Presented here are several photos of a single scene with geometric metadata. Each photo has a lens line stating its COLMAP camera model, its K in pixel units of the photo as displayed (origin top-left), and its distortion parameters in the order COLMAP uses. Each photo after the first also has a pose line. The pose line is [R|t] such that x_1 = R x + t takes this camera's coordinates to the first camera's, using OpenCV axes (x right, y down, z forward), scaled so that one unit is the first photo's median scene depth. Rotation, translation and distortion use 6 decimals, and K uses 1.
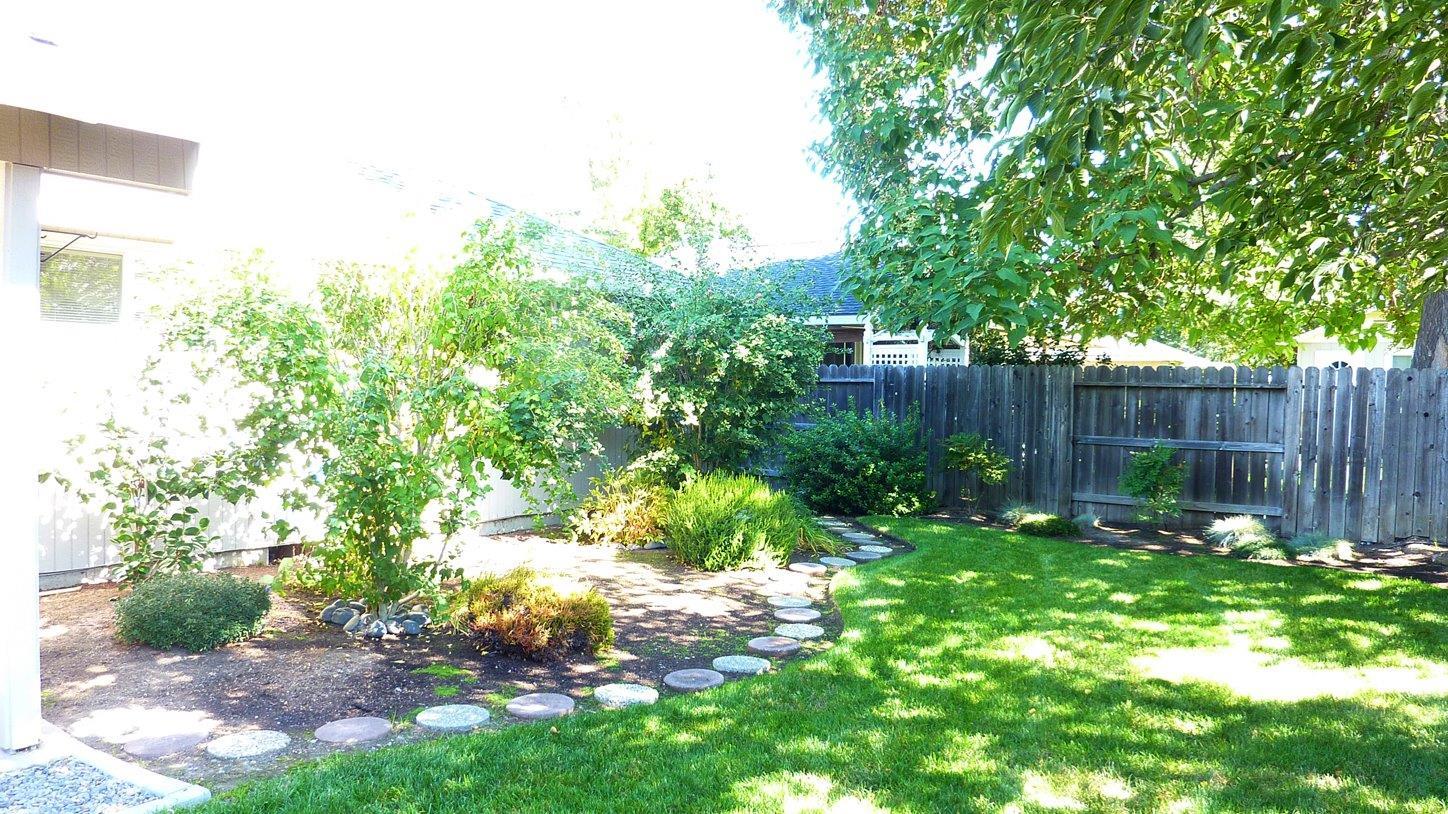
lens RADIAL K [[991.6, 0, 724.0], [0, 991.6, 407.0], [0, 0, 1]] dist [-0.034750, -0.000984]
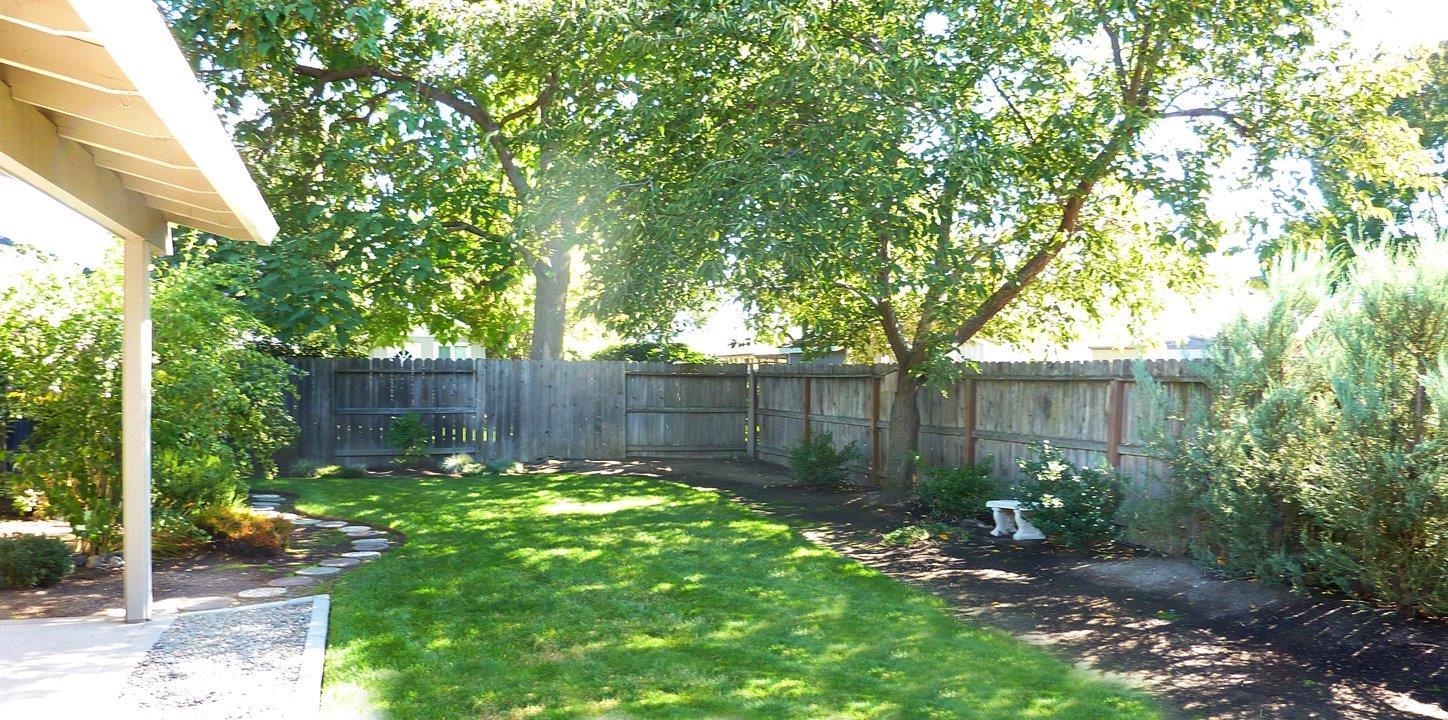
lens RADIAL K [[1023.9, 0, 724.0], [0, 1023.9, 360.0], [0, 0, 1]] dist [0.002288, -0.095164]
pose [[0.539136, 0.003568, 0.842211, -0.625253], [0.019517, 0.999670, -0.016729, -0.004082], [-0.841993, 0.025457, 0.538888, -0.244518]]
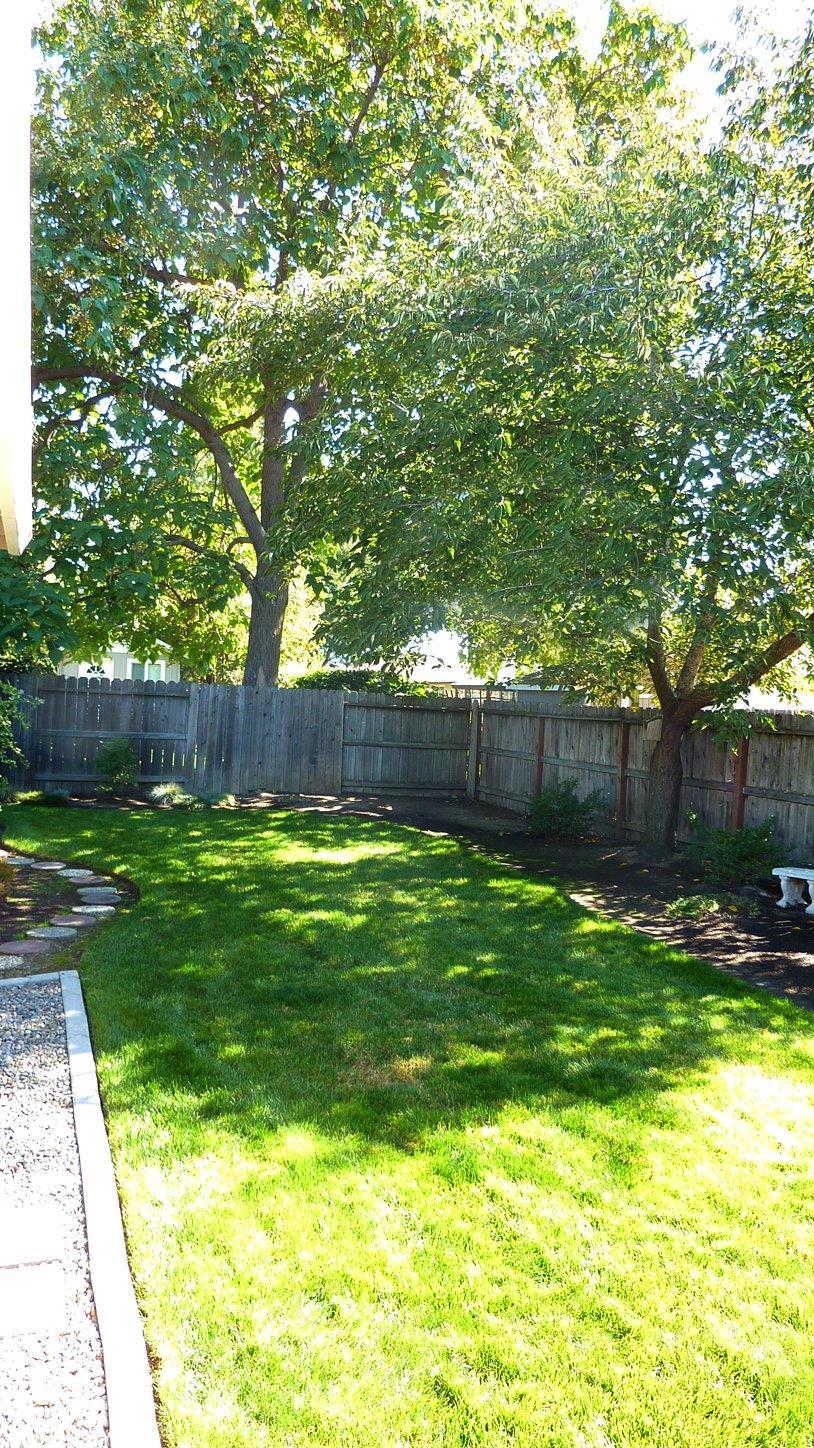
lens RADIAL K [[1022.7, 0, 407.7], [0, 1022.7, 677.9], [0, 0, 1]] dist [-0.030498, 0.001484]
pose [[0.527222, 0.030701, 0.849173, -0.589075], [-0.022126, 0.999504, -0.022399, -0.020546], [-0.849439, -0.006980, 0.527640, -0.114889]]
